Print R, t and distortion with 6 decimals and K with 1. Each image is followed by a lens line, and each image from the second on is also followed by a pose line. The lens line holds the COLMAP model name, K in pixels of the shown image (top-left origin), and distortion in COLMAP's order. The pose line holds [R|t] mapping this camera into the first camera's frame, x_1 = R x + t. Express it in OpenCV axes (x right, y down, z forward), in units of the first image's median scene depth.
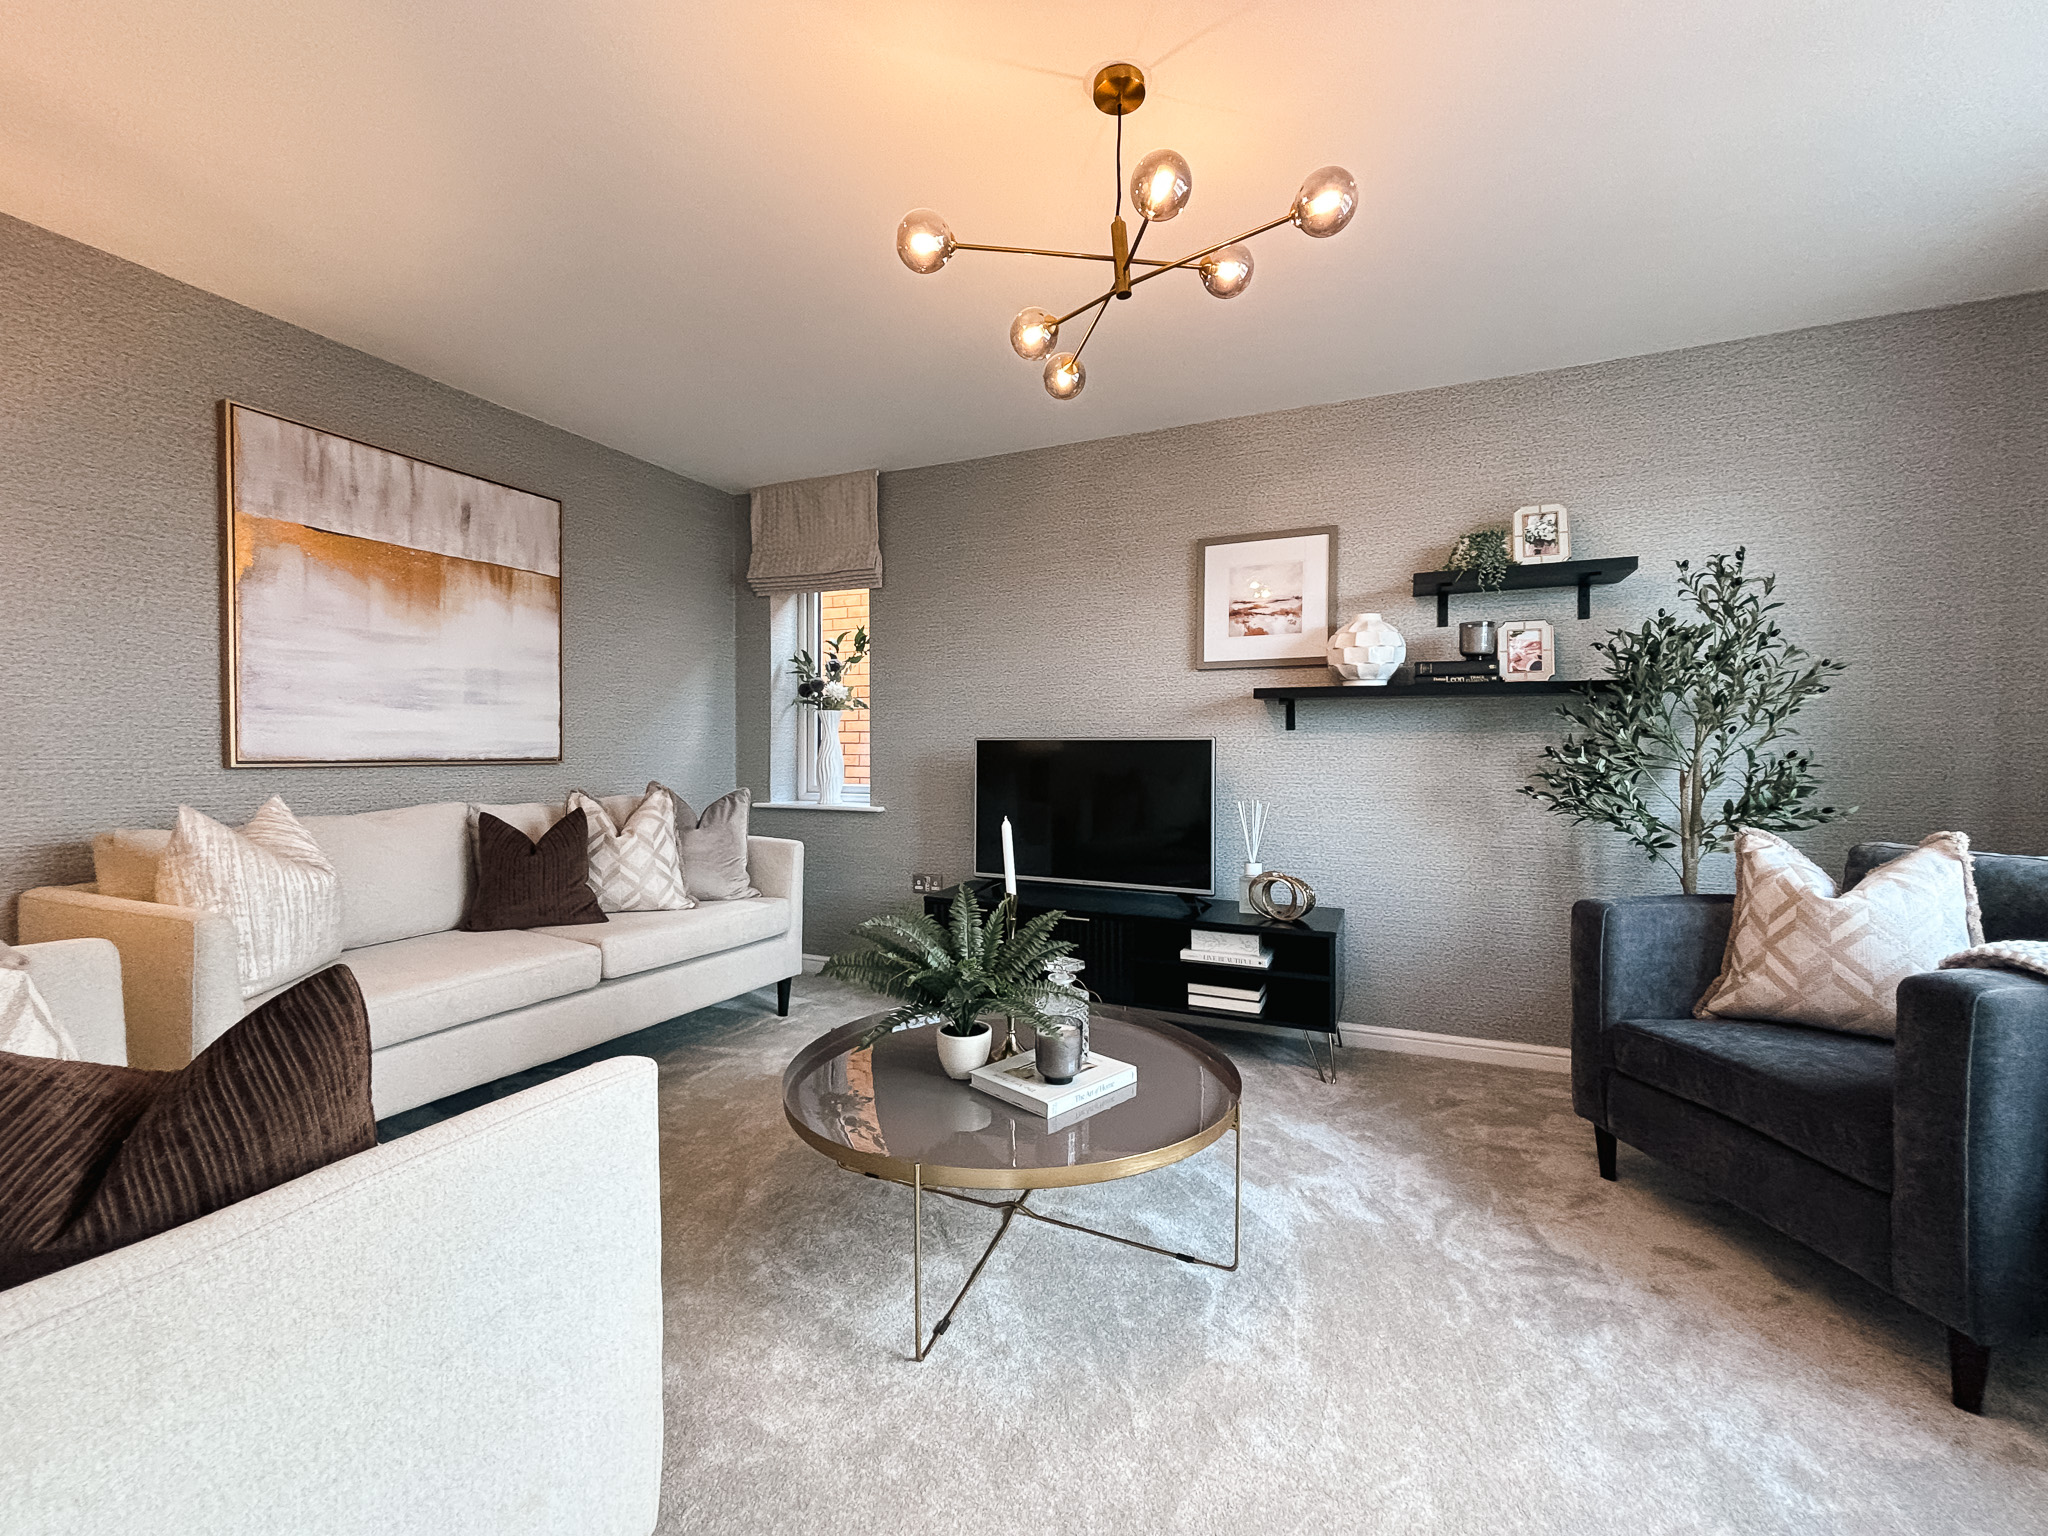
lens RADIAL K [[821.7, 0, 1022.9], [0, 821.7, 762.5], [0, 0, 1]] dist [-0.000165, 0.000012]
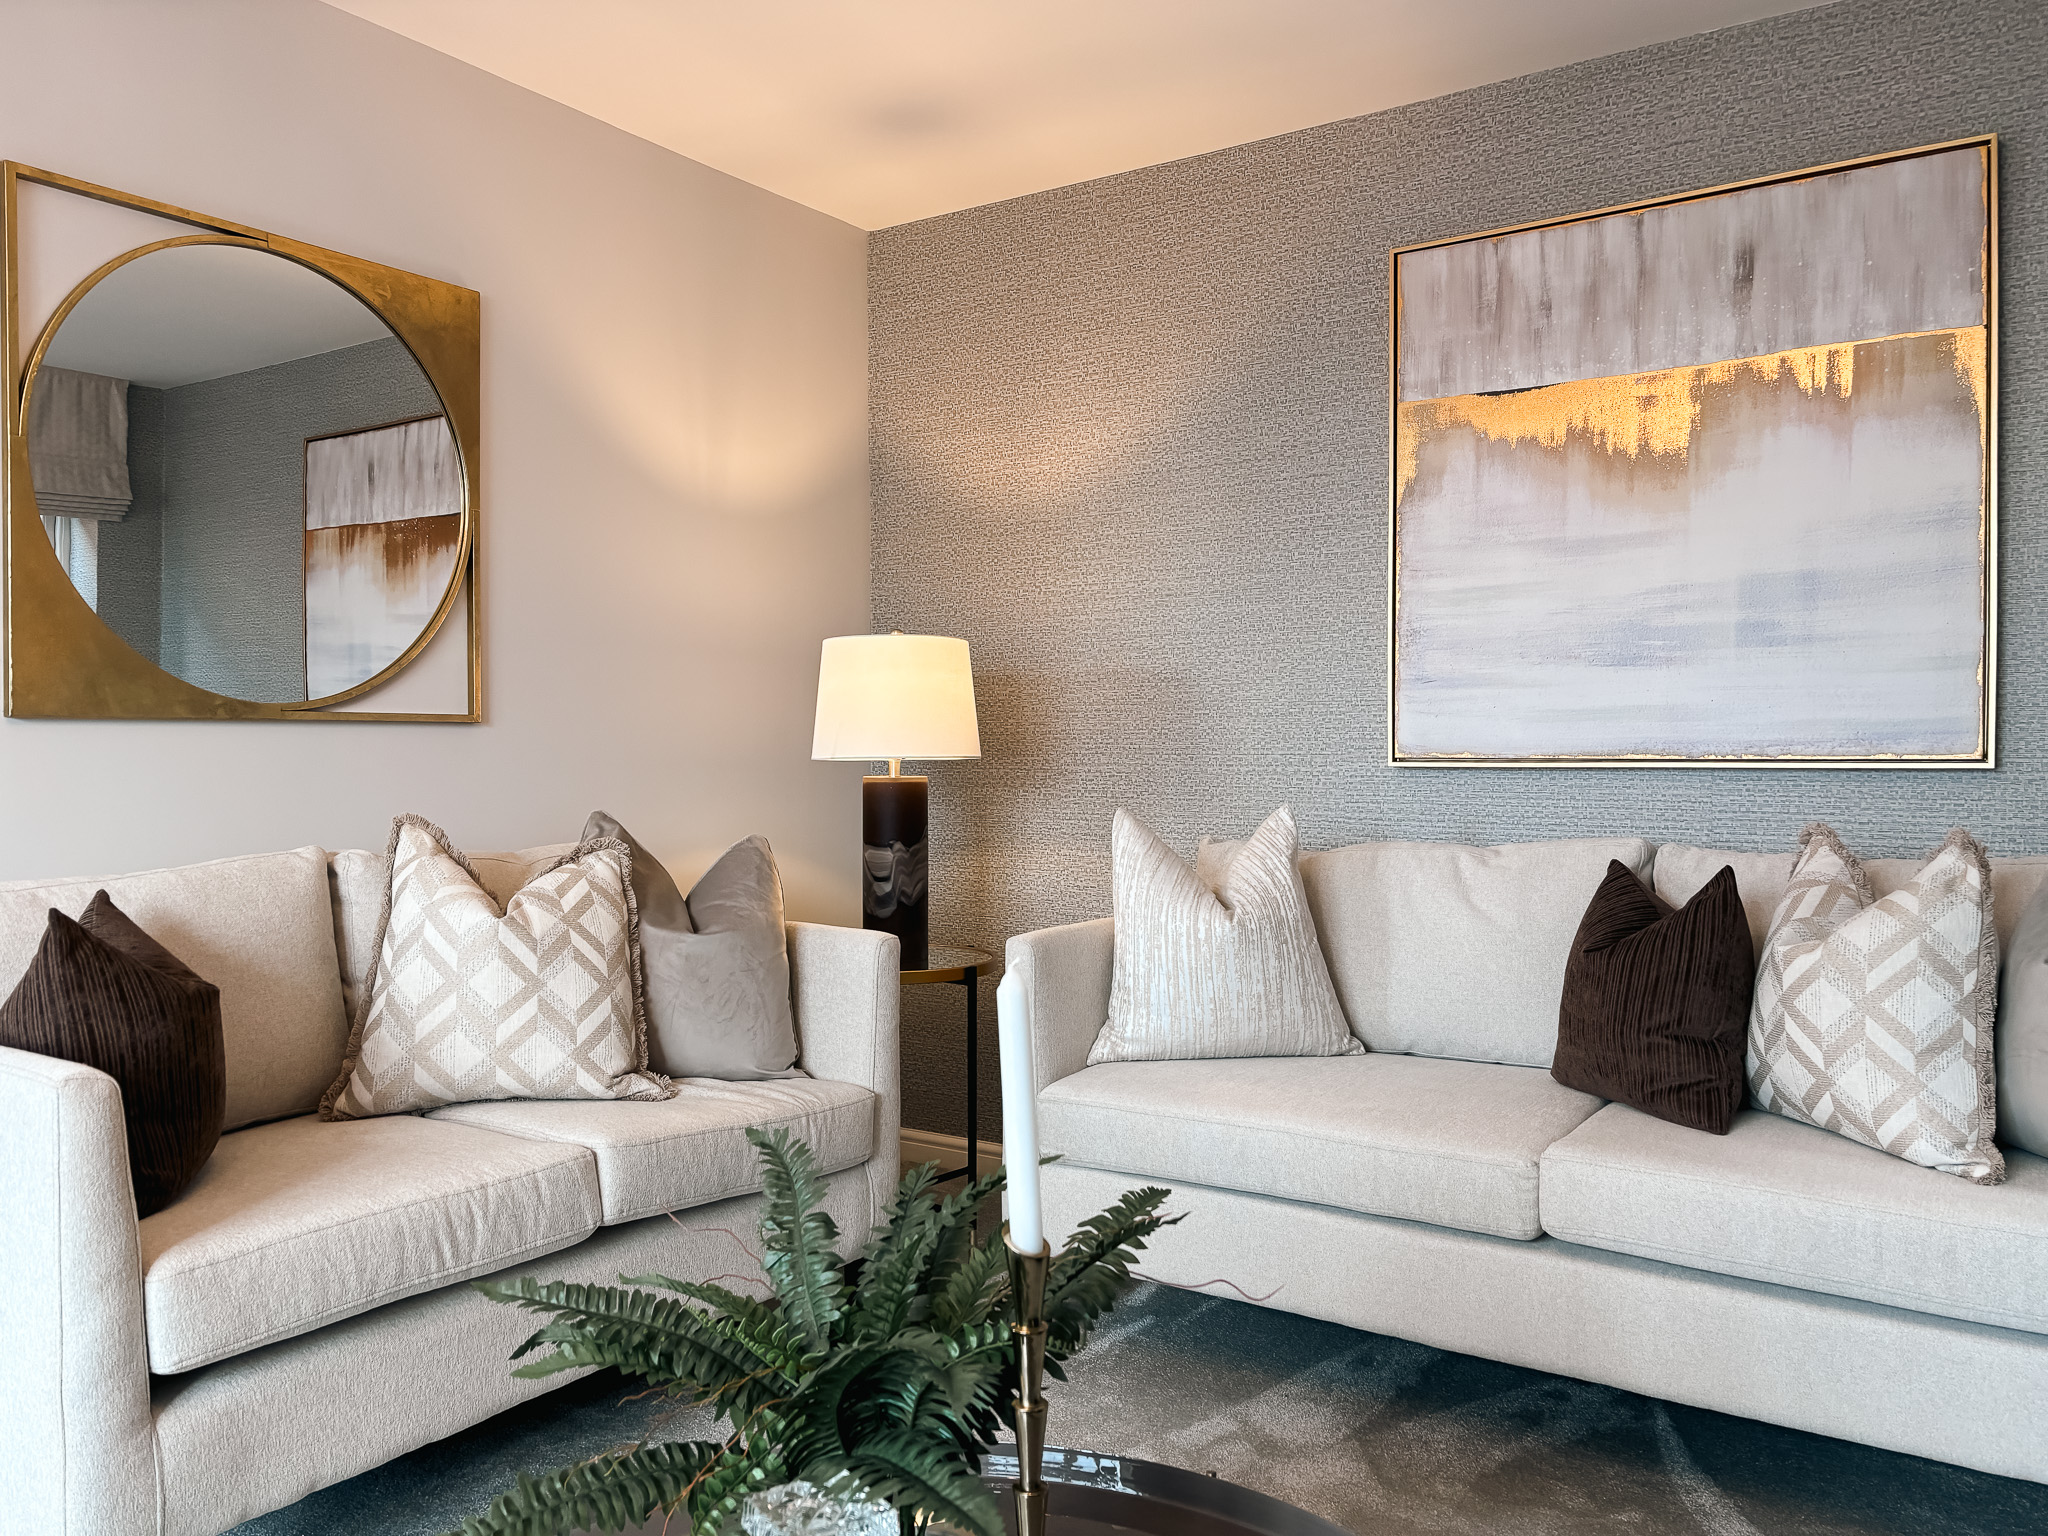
lens RADIAL K [[1554.4, 0, 1022.4], [0, 1554.4, 771.2], [0, 0, 1]] dist [0.018483, -0.031244]
pose [[-0.175602, 0.007326, -0.984434, 0.361335], [-0.013345, 0.999863, 0.009822, 0.000546], [0.984371, 0.014861, -0.175480, 0.794802]]
